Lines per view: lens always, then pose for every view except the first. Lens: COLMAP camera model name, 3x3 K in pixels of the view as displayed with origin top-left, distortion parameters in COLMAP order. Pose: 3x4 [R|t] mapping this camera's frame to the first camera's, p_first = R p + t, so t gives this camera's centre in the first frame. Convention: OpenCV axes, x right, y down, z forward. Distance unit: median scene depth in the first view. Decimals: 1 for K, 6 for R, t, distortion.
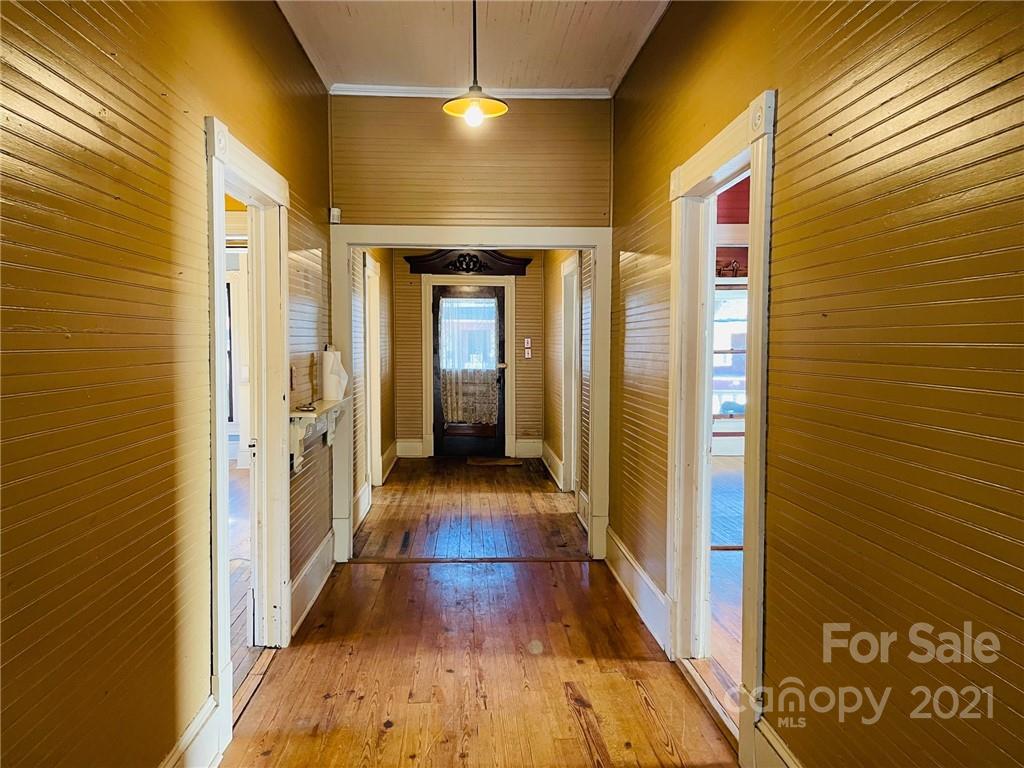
lens RADIAL K [[773.1, 0, 506.1], [0, 773.1, 380.4], [0, 0, 1]] dist [0.098175, -0.144809]
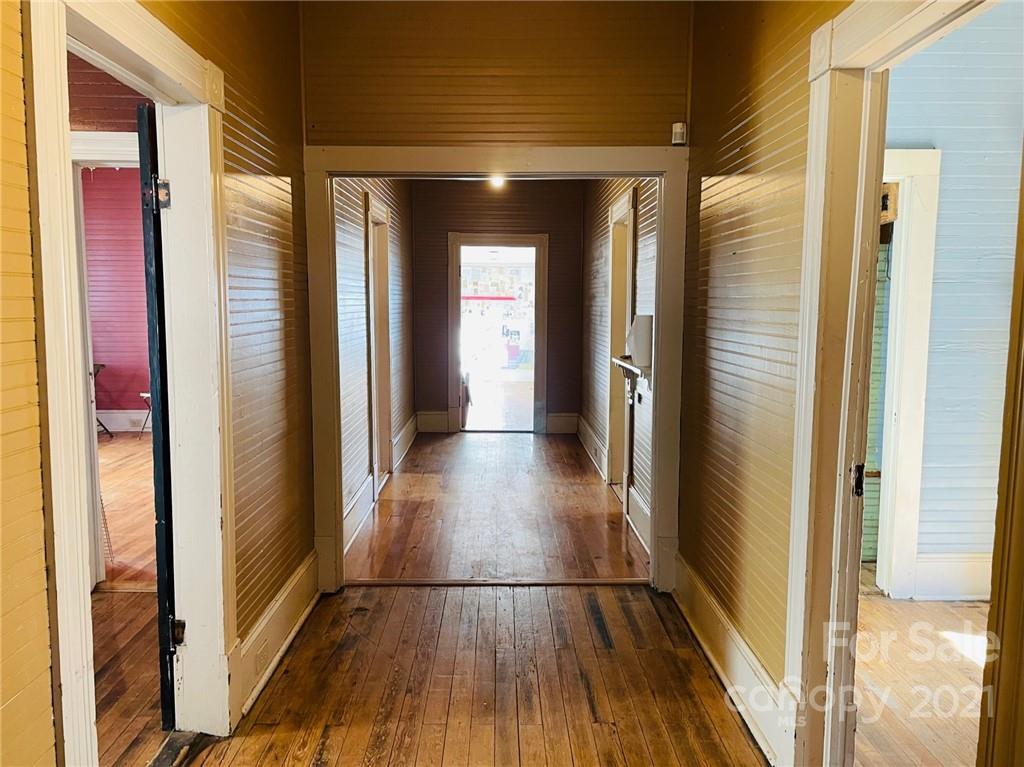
lens RADIAL K [[773.1, 0, 506.1], [0, 773.1, 379.9], [0, 0, 1]] dist [0.098175, -0.144809]
pose [[0.999679, -0.004085, -0.025009, -0.014686], [0.005318, 0.998763, 0.049447, -0.016501], [0.024776, -0.049564, 0.998464, 0.265003]]
